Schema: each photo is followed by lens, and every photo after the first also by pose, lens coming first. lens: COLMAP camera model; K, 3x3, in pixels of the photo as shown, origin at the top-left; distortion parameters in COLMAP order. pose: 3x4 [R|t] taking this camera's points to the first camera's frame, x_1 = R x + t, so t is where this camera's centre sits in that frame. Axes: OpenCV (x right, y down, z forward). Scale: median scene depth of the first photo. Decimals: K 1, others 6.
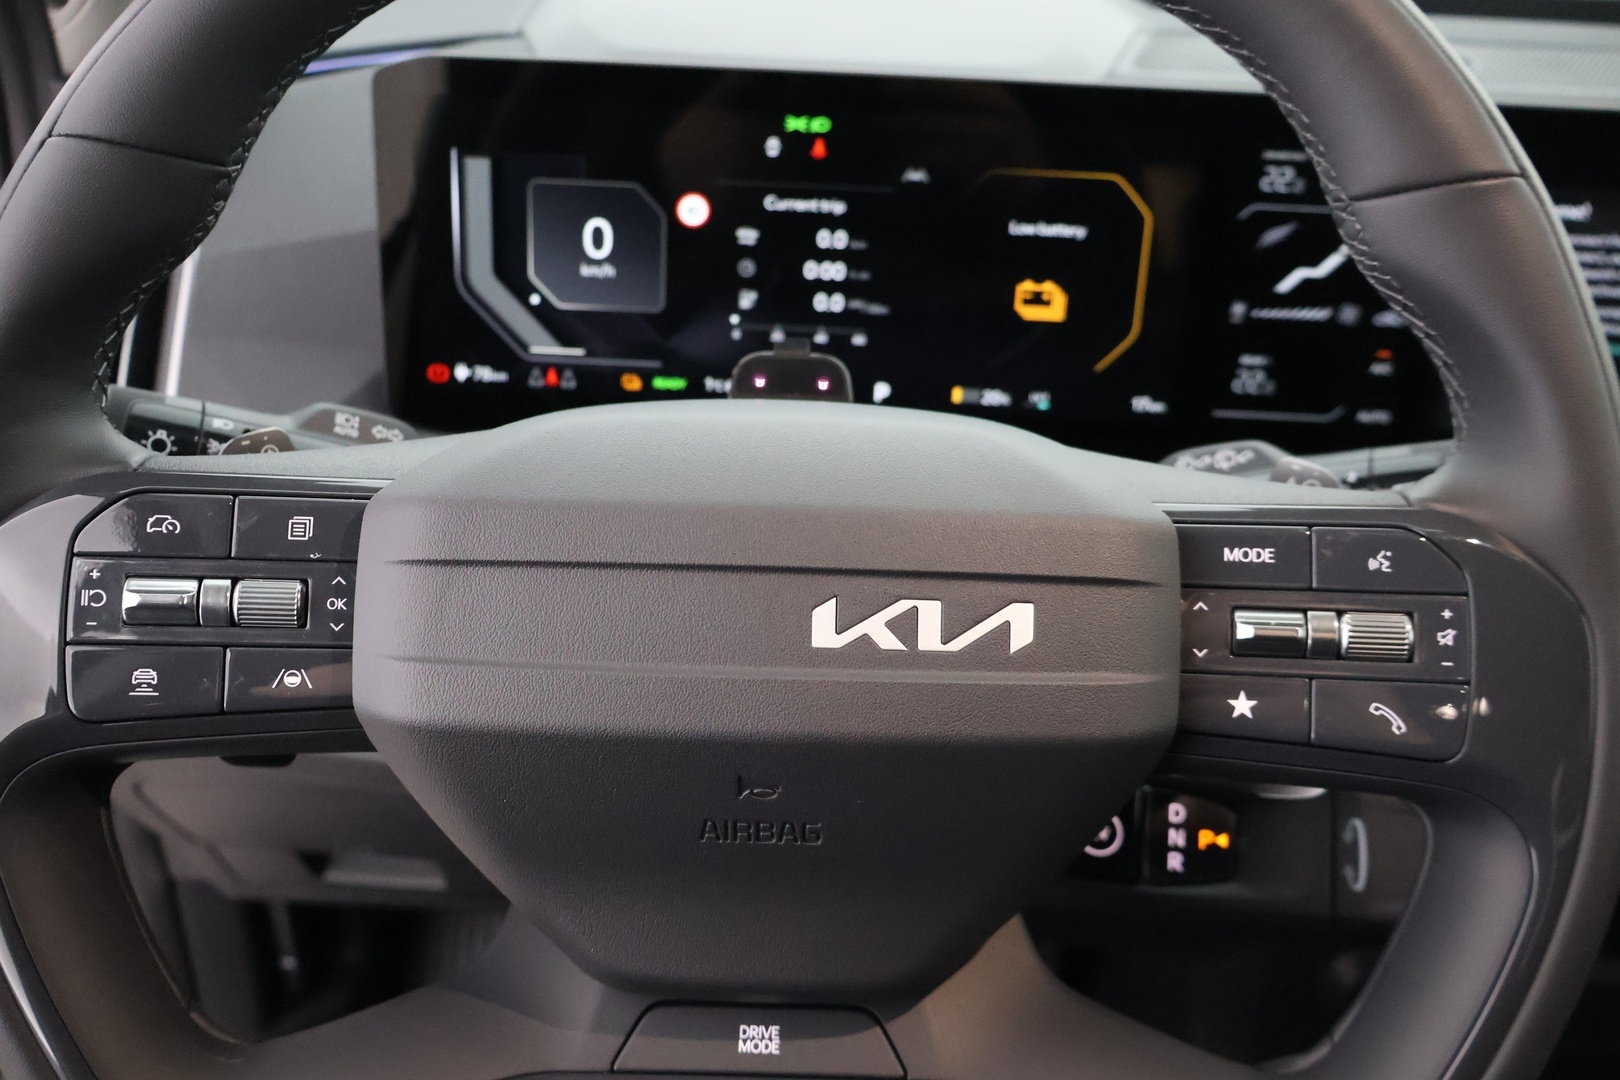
lens RADIAL K [[1359.0, 0, 801.0], [0, 1359.0, 535.3], [0, 0, 1]] dist [0.003433, 0.003300]
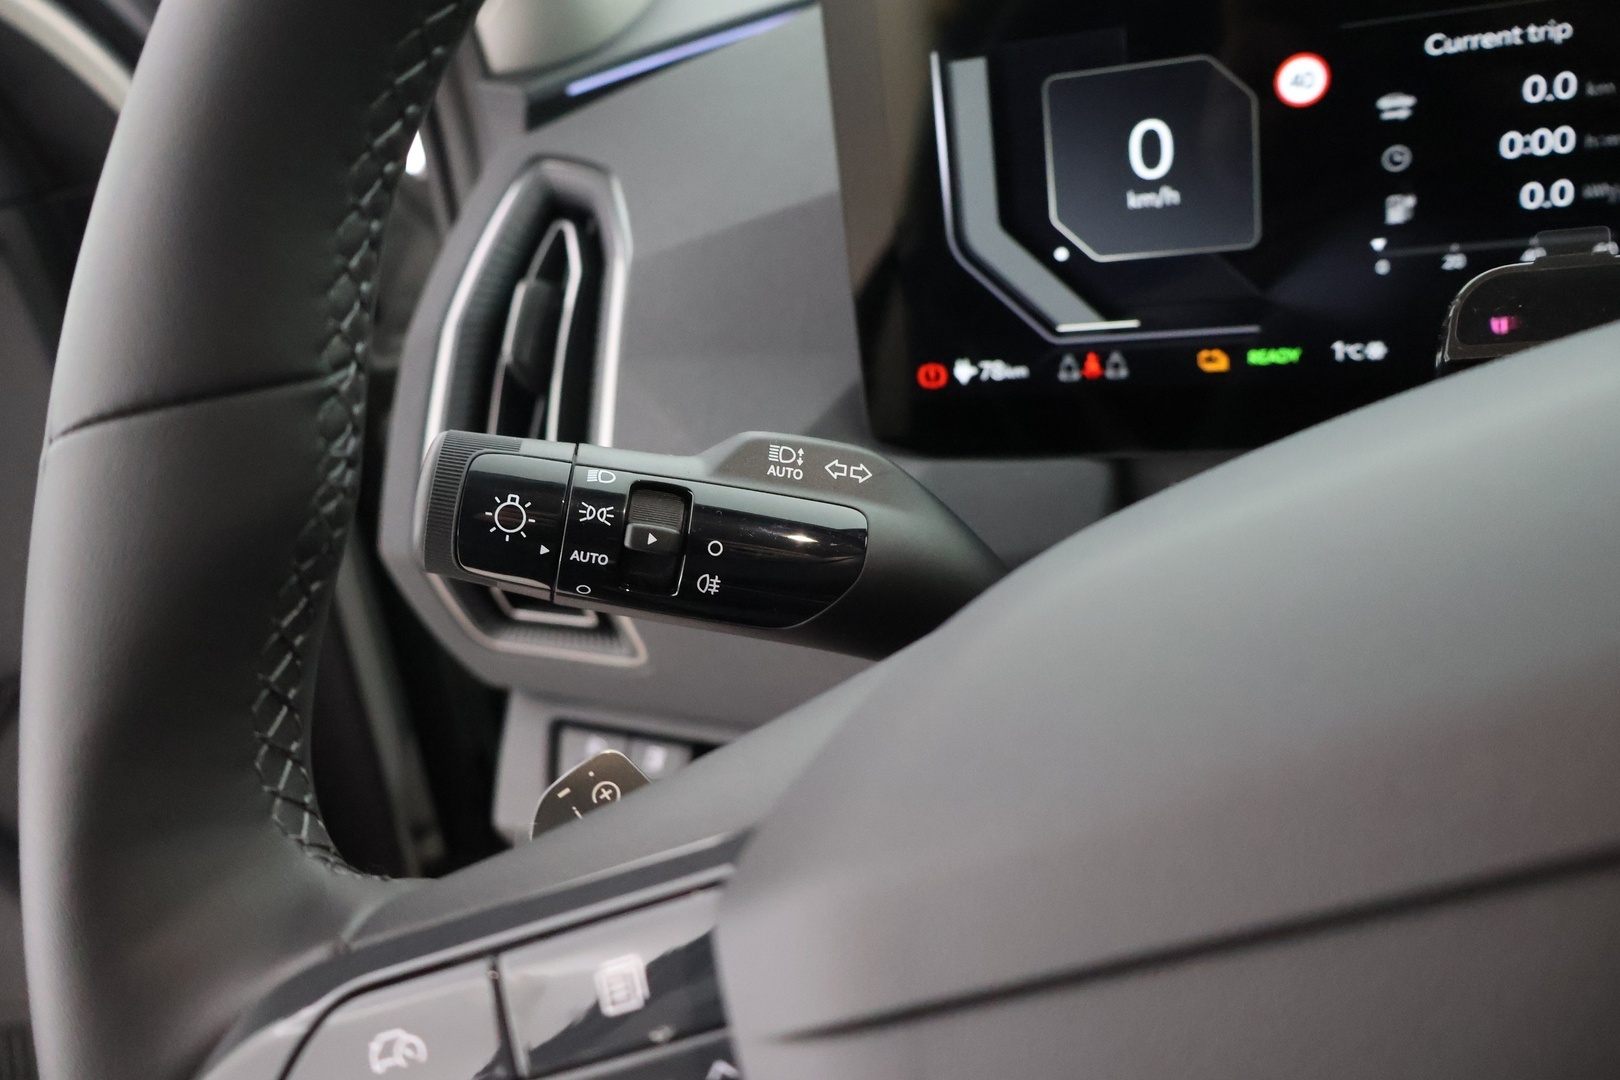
lens RADIAL K [[1359.0, 0, 805.5], [0, 1359.0, 532.8], [0, 0, 1]] dist [0.003433, 0.003300]
pose [[0.928798, -0.057241, -0.366138, -0.073865], [0.054026, 0.998358, -0.019033, -0.027690], [0.366627, -0.002103, 0.930366, 0.320032]]
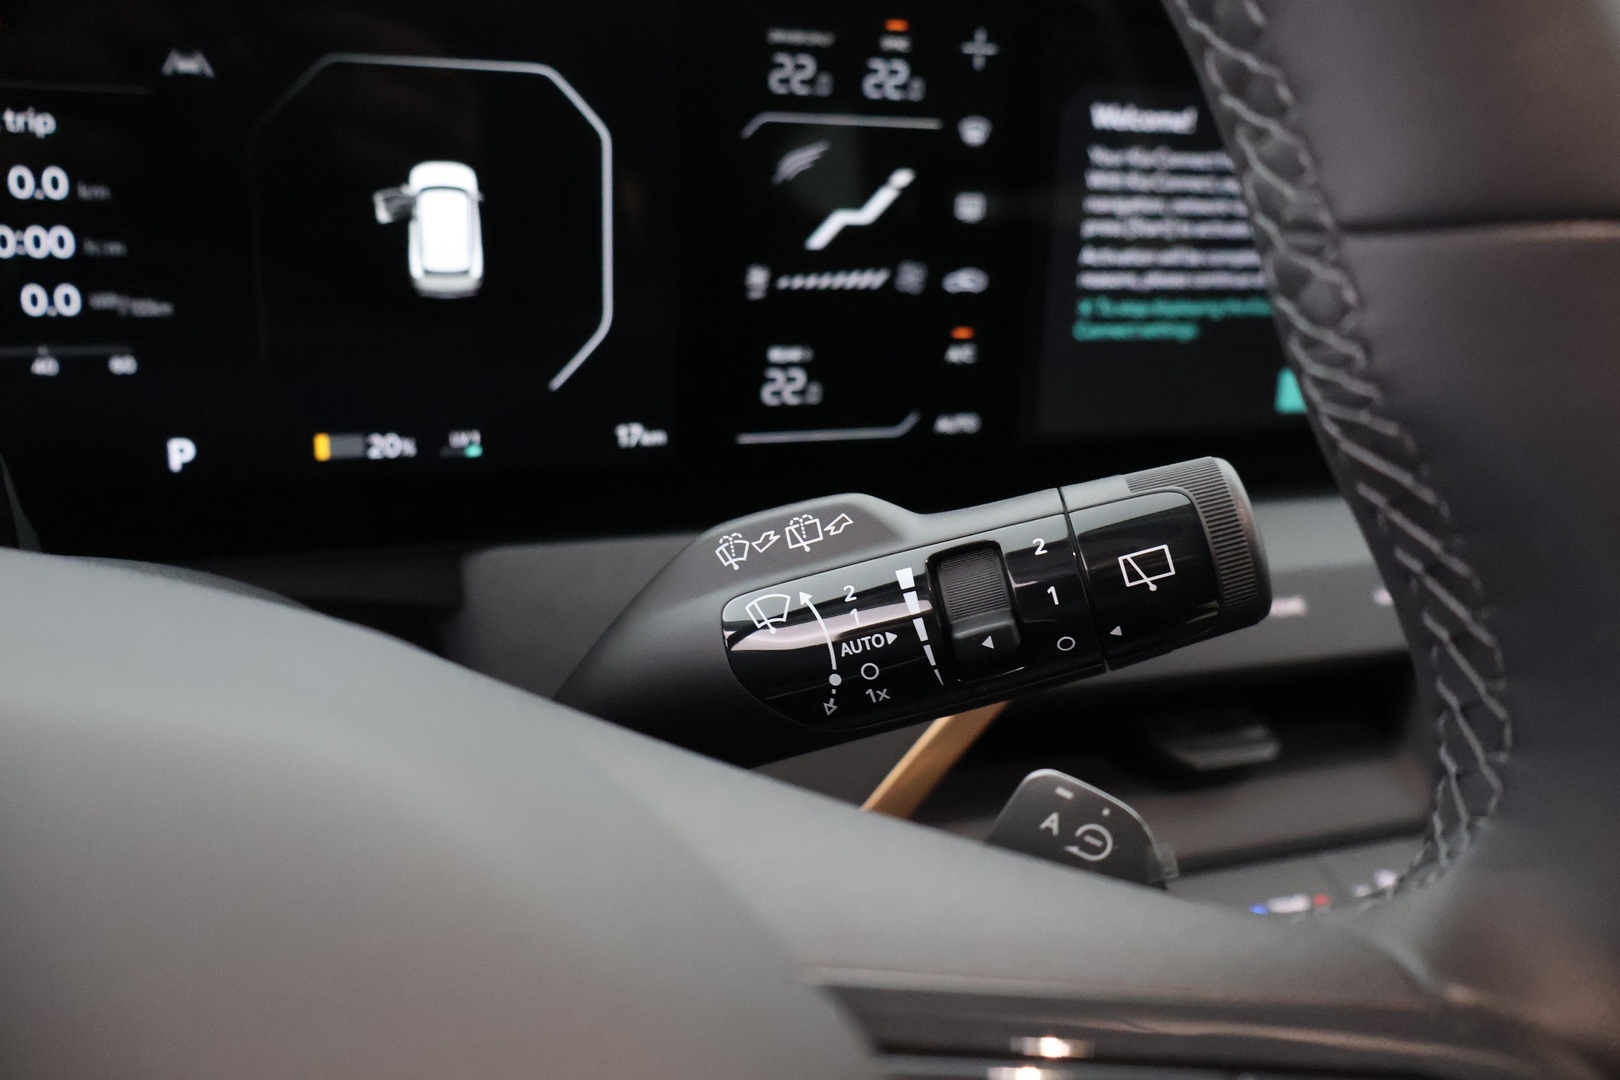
lens RADIAL K [[1359.0, 0, 808.1], [0, 1359.0, 518.5], [0, 0, 1]] dist [0.003433, 0.003300]
pose [[0.925014, -0.110430, 0.363531, 0.094824], [0.121909, 0.992503, -0.008707, -0.043396], [-0.359845, 0.052371, 0.931541, 0.392907]]
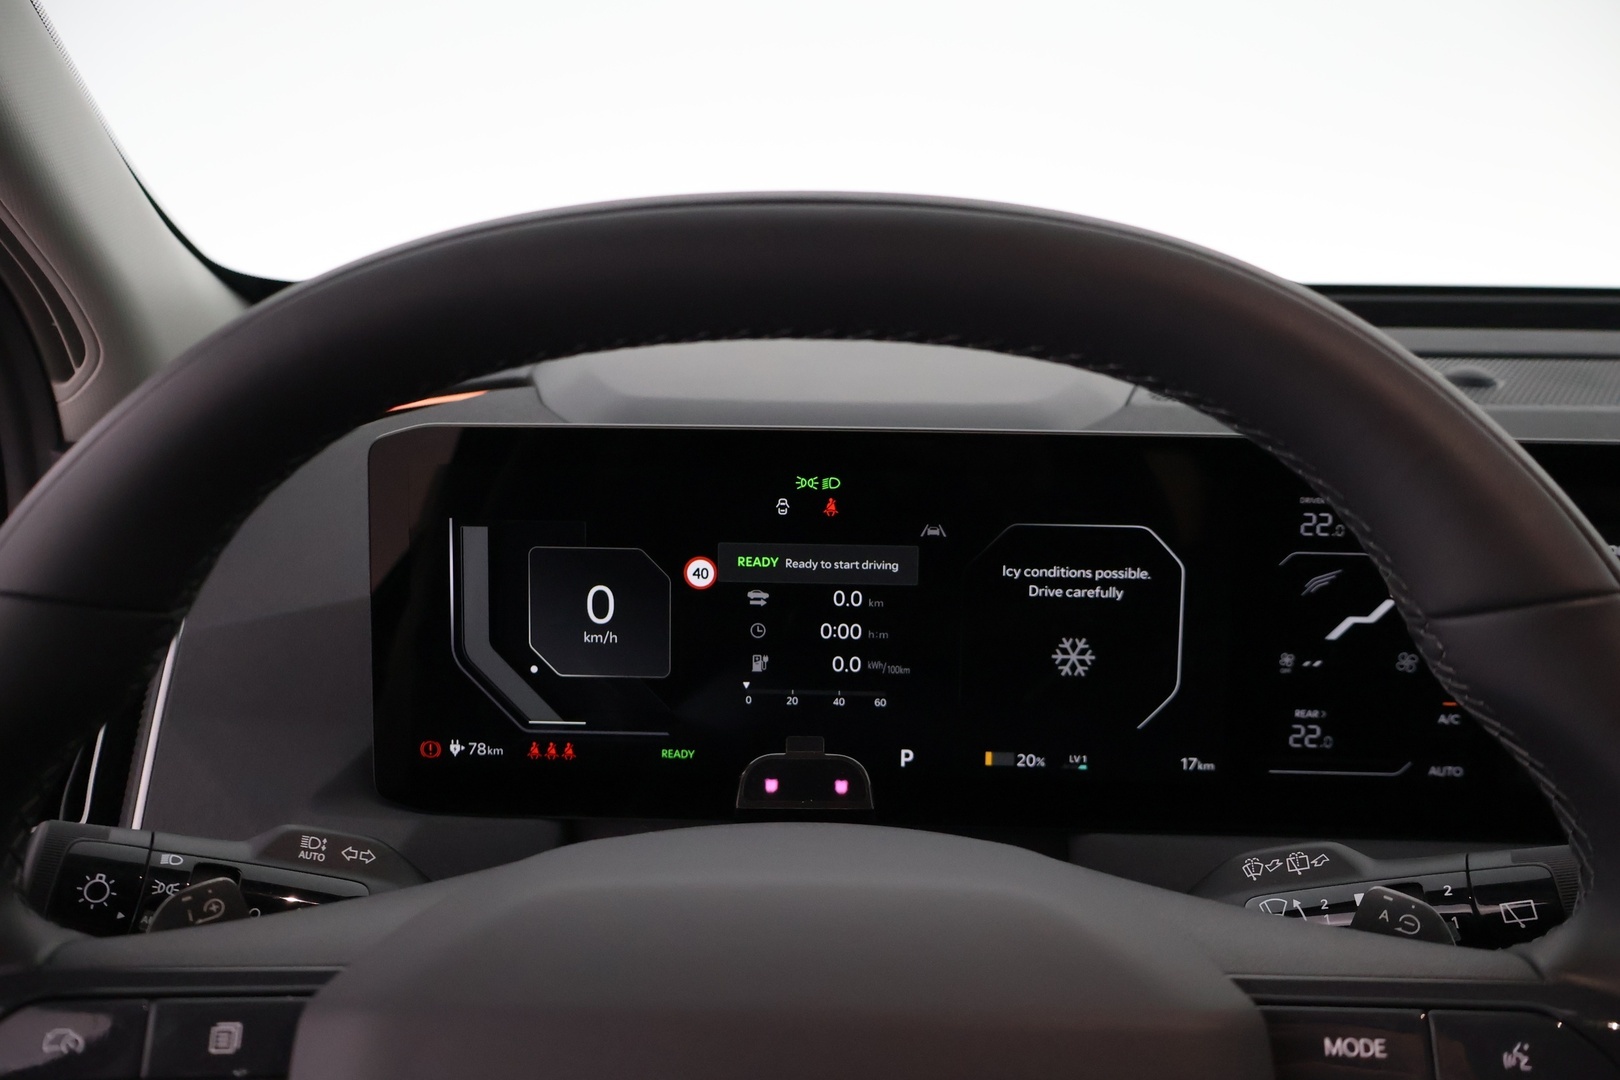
lens RADIAL K [[1359.0, 0, 804.9], [0, 1359.0, 547.4], [0, 0, 1]] dist [0.003433, 0.003300]
pose [[0.999461, -0.029438, -0.014502, 0.007810], [0.026236, 0.982243, -0.185768, -0.078265], [0.019713, 0.185288, 0.982487, 0.065977]]
